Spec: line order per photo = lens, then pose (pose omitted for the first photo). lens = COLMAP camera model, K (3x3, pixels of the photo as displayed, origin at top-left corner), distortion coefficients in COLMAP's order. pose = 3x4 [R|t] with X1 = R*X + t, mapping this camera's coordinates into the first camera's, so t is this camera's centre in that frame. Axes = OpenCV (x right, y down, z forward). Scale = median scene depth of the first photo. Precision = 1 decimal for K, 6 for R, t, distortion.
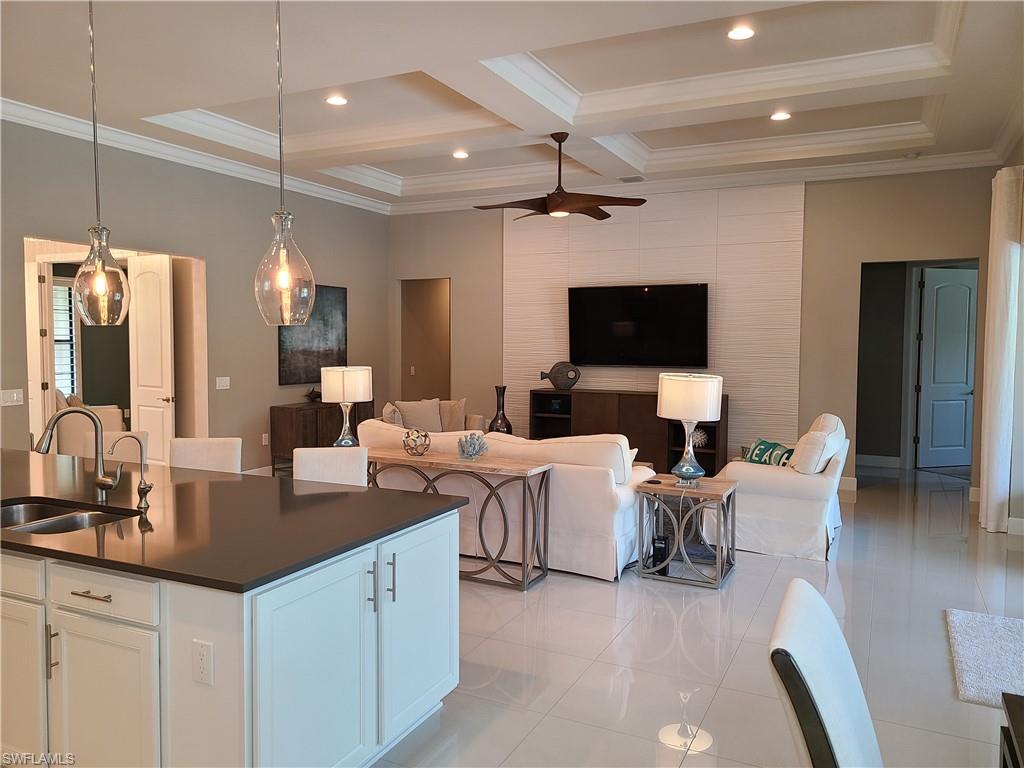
lens RADIAL K [[775.3, 0, 509.3], [0, 775.3, 381.9], [0, 0, 1]] dist [0.039685, -0.019160]
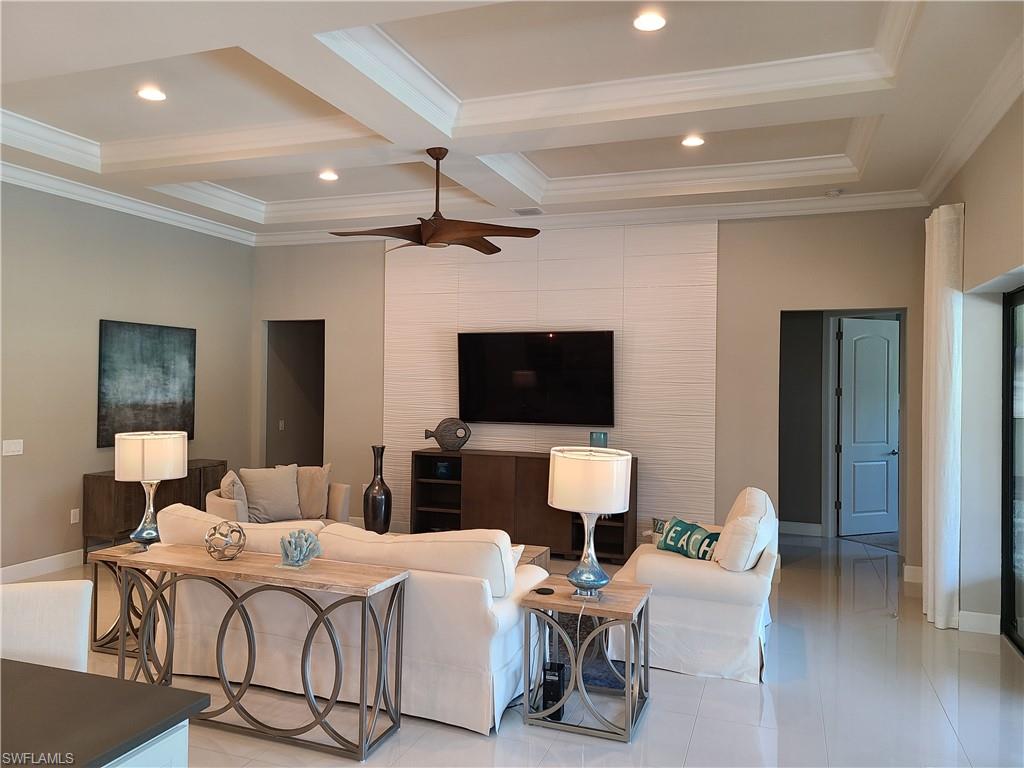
lens RADIAL K [[775.3, 0, 511.2], [0, 775.3, 379.8], [0, 0, 1]] dist [0.039685, -0.019160]
pose [[0.993374, 0.007277, 0.114699, 0.048479], [-0.000670, 0.998343, -0.057540, -0.025101], [-0.114928, 0.057081, 0.991732, 0.177188]]
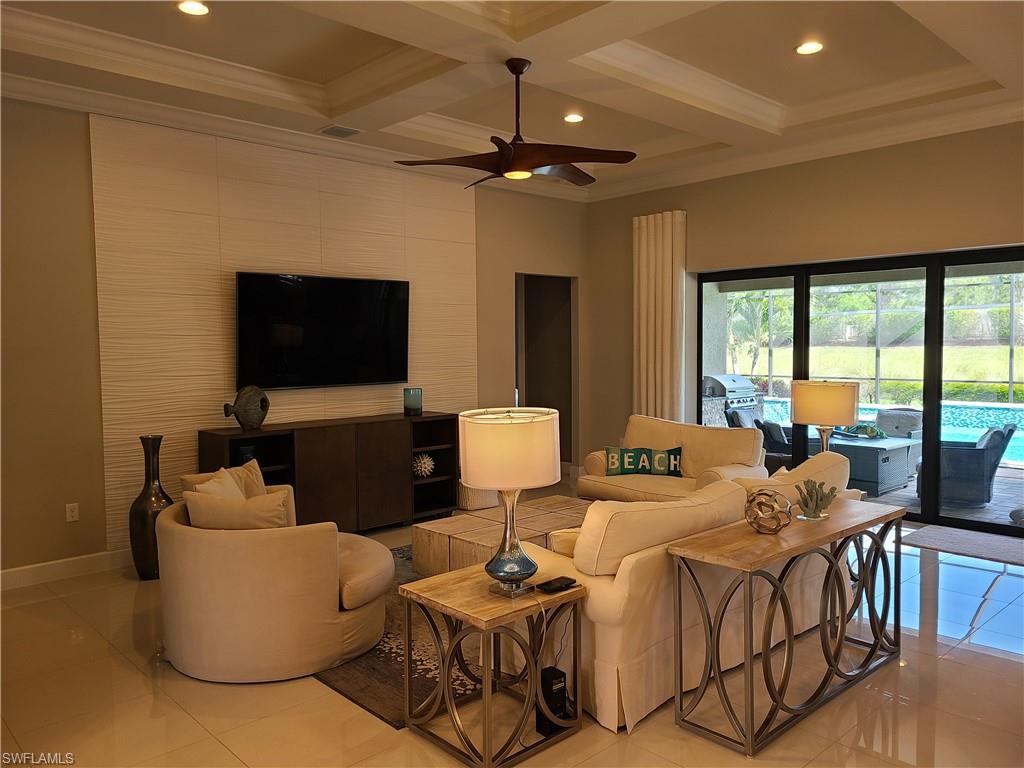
lens RADIAL K [[775.3, 0, 515.1], [0, 775.3, 382.7], [0, 0, 1]] dist [0.039685, -0.019160]
pose [[0.344623, -0.053518, 0.937214, -0.614311], [0.069720, 0.997075, 0.031300, -0.044464], [-0.936148, 0.054556, 0.347347, 0.750247]]
